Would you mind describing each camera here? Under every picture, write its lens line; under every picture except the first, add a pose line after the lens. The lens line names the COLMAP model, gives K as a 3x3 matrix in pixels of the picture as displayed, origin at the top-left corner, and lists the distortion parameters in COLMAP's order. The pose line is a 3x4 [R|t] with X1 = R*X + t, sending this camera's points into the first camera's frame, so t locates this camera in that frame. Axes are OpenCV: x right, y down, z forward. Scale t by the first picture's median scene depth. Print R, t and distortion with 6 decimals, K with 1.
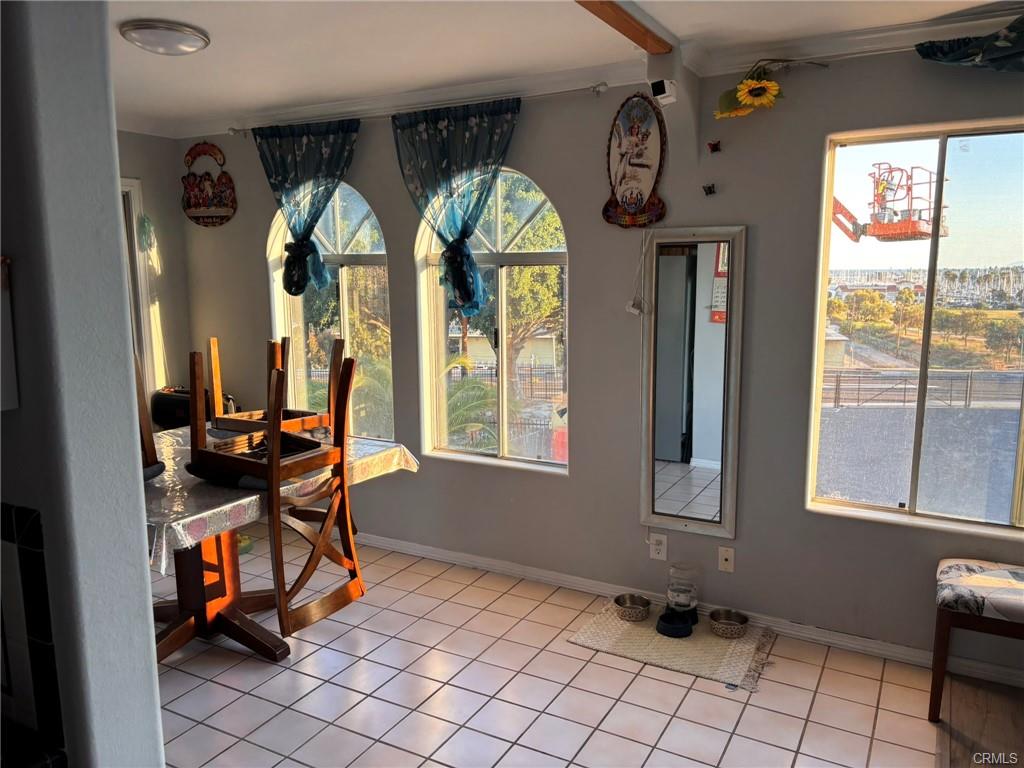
lens RADIAL K [[777.7, 0, 514.7], [0, 777.7, 388.8], [0, 0, 1]] dist [0.024179, -0.008581]
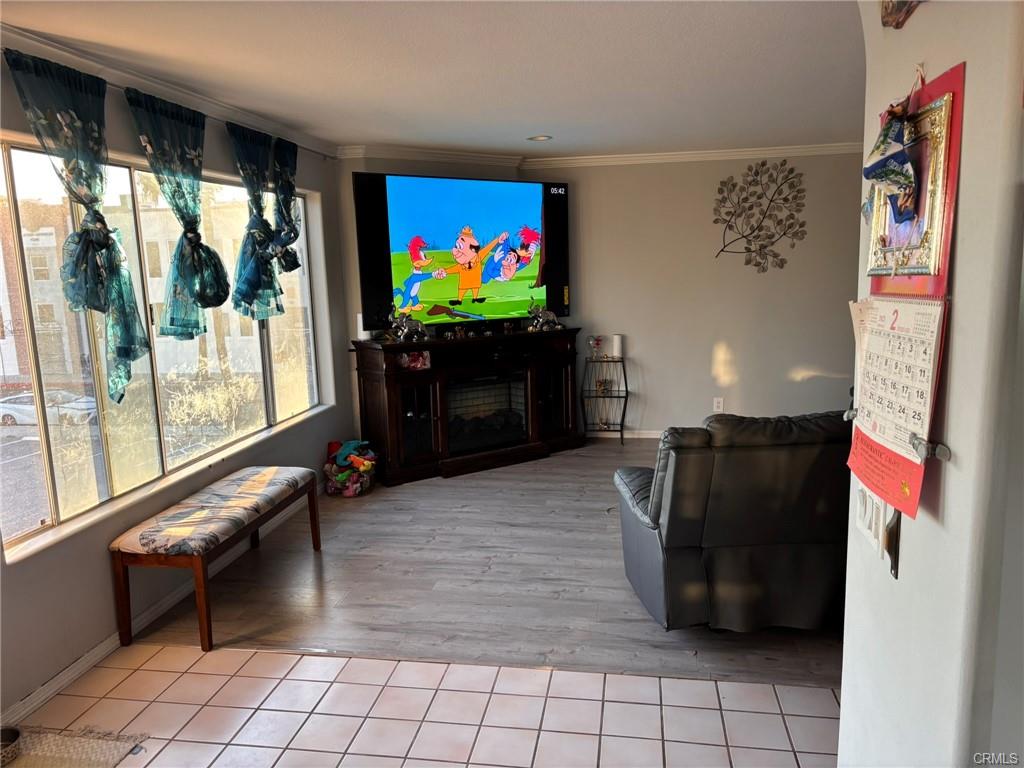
lens RADIAL K [[777.7, 0, 514.7], [0, 777.7, 388.8], [0, 0, 1]] dist [0.024179, -0.008581]
pose [[-0.336912, -0.139357, 0.931166, -0.650553], [0.180465, 0.961092, 0.209131, -0.120639], [-0.924080, 0.238501, -0.298654, 0.785791]]
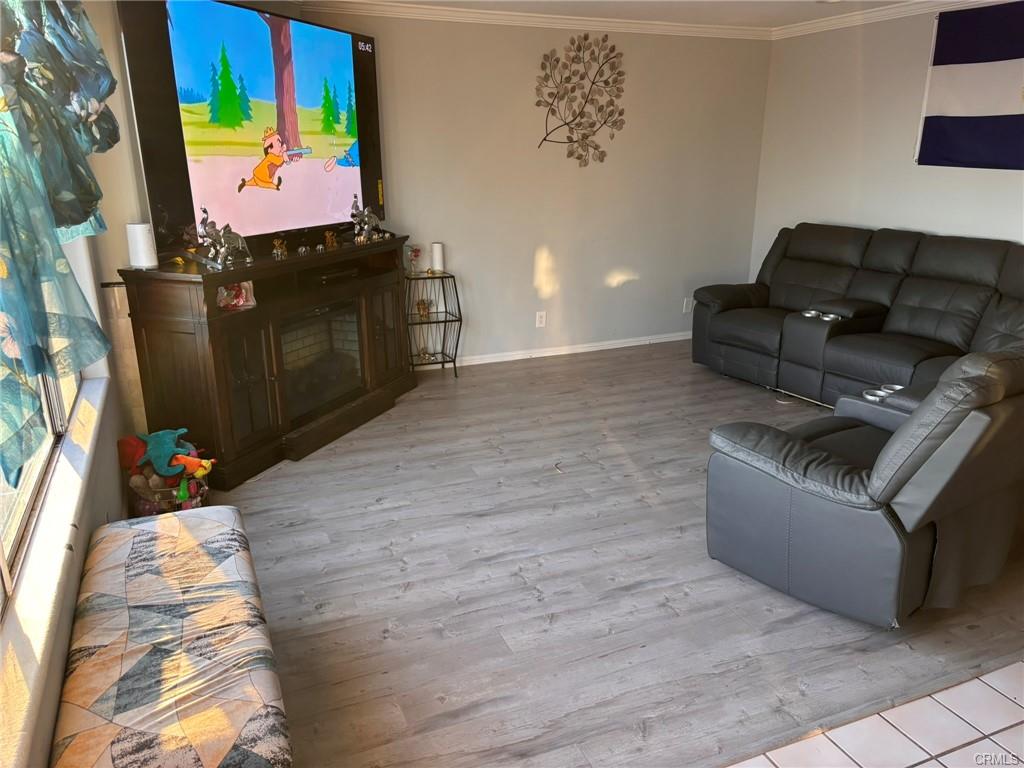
lens RADIAL K [[777.7, 0, 514.7], [0, 777.7, 388.8], [0, 0, 1]] dist [0.024179, -0.008581]
pose [[-0.787790, -0.176364, 0.590155, 0.117990], [0.105266, 0.905485, 0.411116, -0.169367], [-0.606883, 0.385996, -0.694766, 1.097197]]
